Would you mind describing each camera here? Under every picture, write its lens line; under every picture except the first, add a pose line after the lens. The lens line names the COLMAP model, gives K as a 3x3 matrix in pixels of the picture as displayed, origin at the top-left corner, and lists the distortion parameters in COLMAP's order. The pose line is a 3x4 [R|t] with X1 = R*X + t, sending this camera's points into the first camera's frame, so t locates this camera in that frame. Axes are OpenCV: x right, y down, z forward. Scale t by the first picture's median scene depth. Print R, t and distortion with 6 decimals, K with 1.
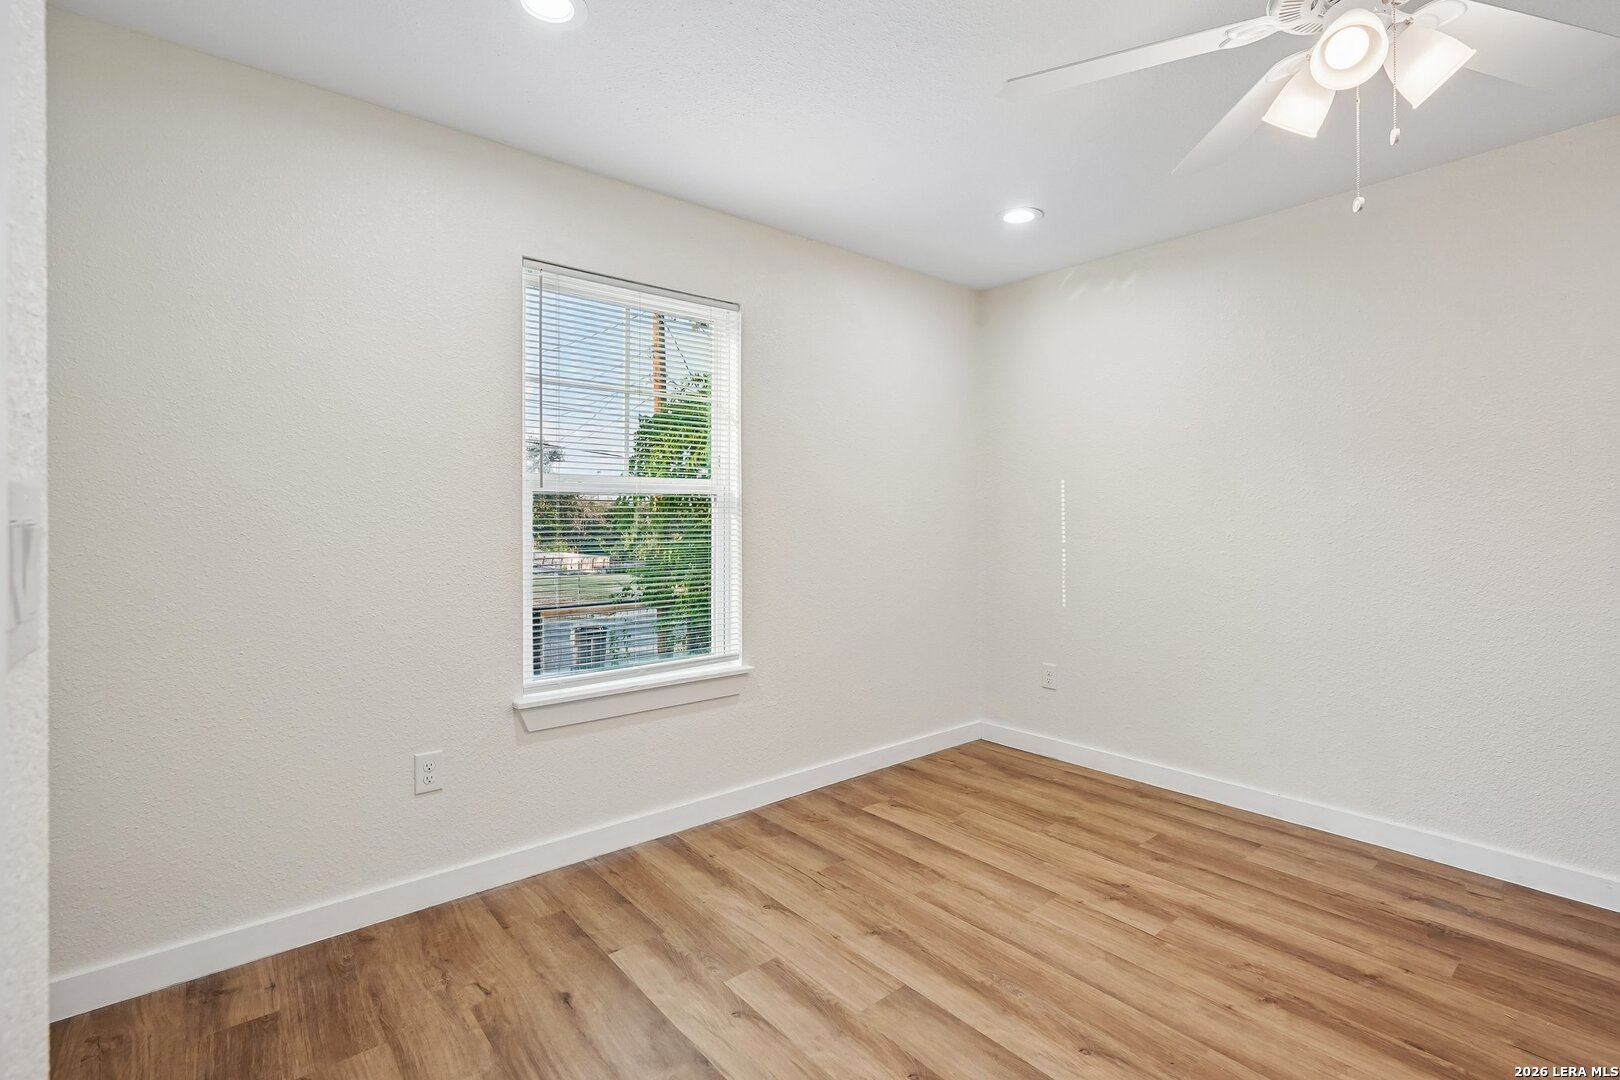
lens RADIAL K [[743.5, 0, 821.5], [0, 743.5, 528.7], [0, 0, 1]] dist [-0.017544, 0.005697]
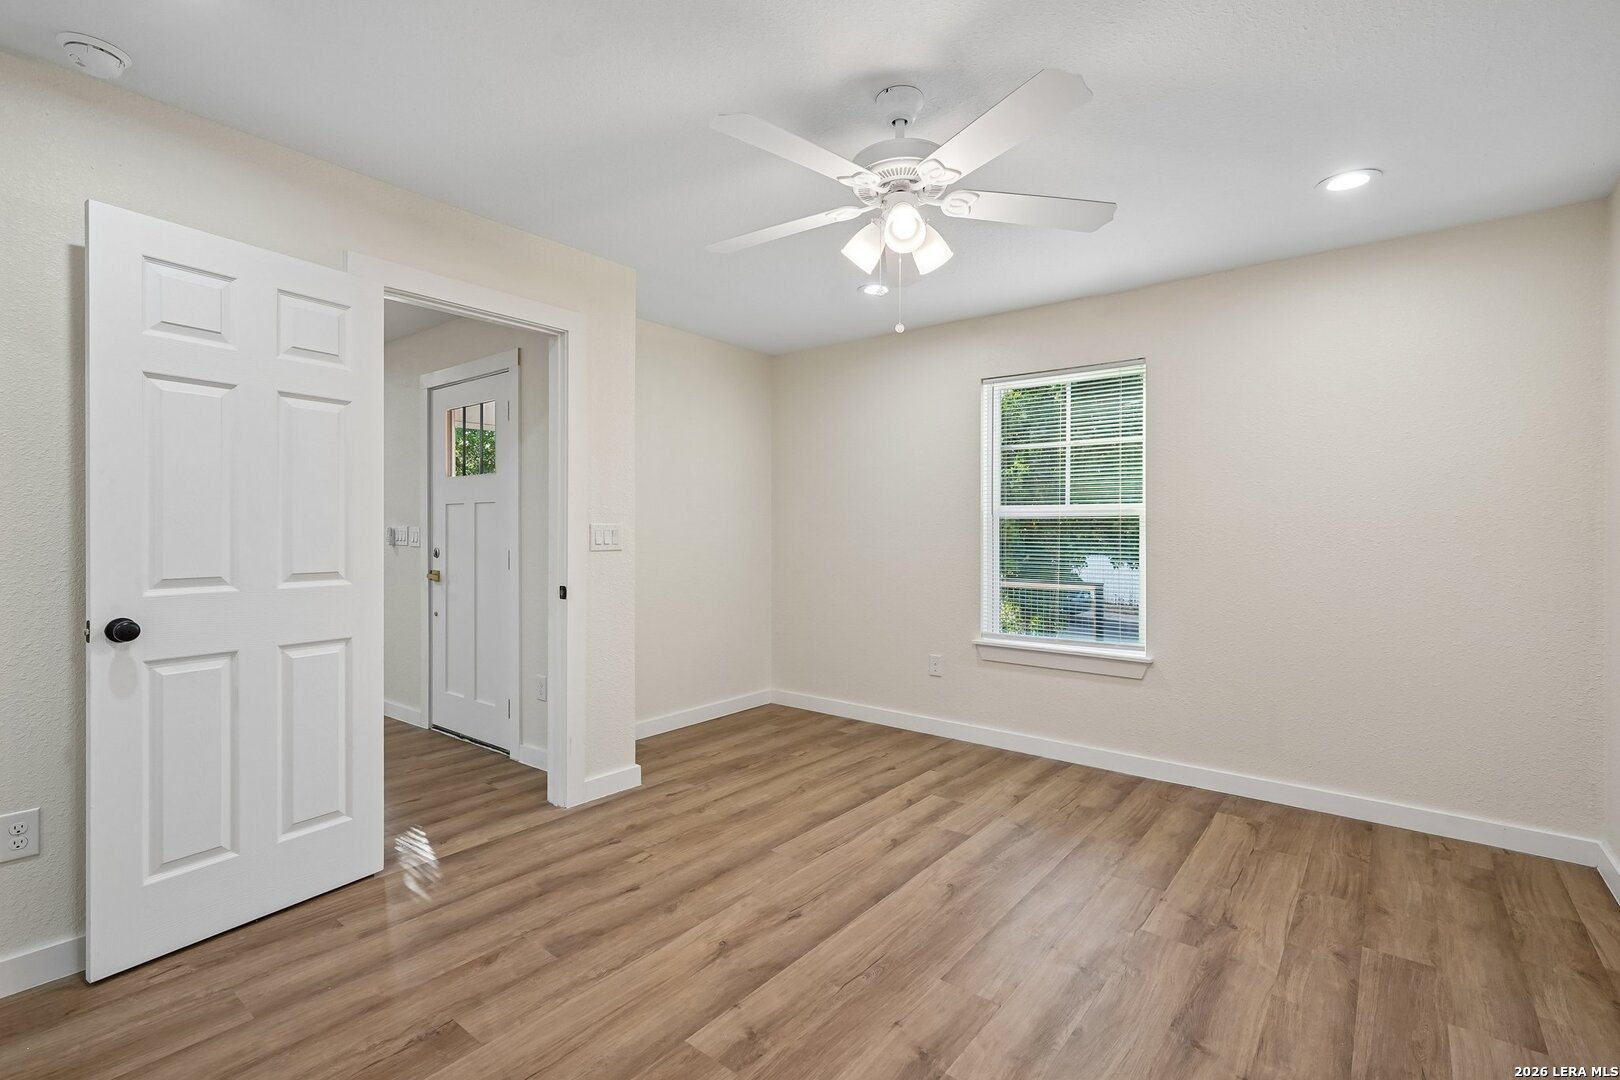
lens RADIAL K [[743.5, 0, 810.3], [0, 743.5, 535.0], [0, 0, 1]] dist [-0.017544, 0.005697]
pose [[0.200468, 0.009215, -0.979657, 1.179785], [-0.023795, 0.999707, 0.004534, -0.009601], [0.979411, 0.022402, 0.200629, 0.259722]]
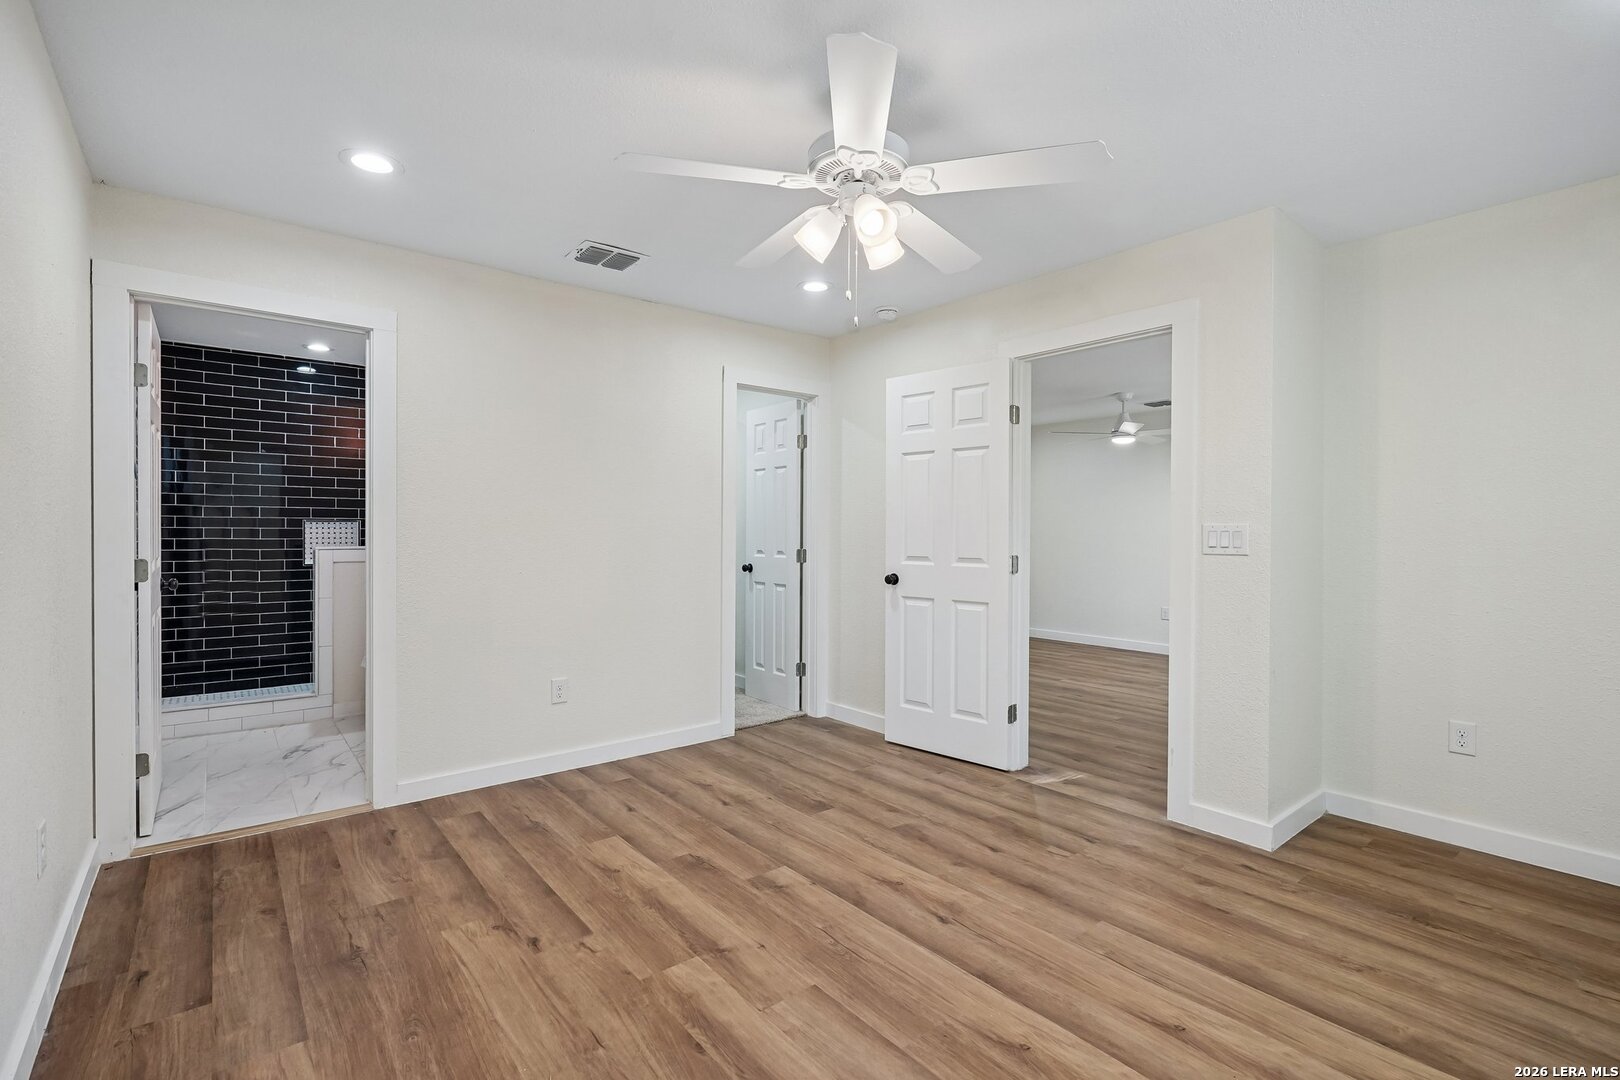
lens RADIAL K [[743.5, 0, 815.9], [0, 743.5, 532.2], [0, 0, 1]] dist [-0.017544, 0.005697]
pose [[-0.999747, 0.000515, 0.022485, 0.404813], [0.001031, 0.999736, 0.022937, -0.029683], [-0.022467, 0.022954, -0.999484, 1.352411]]
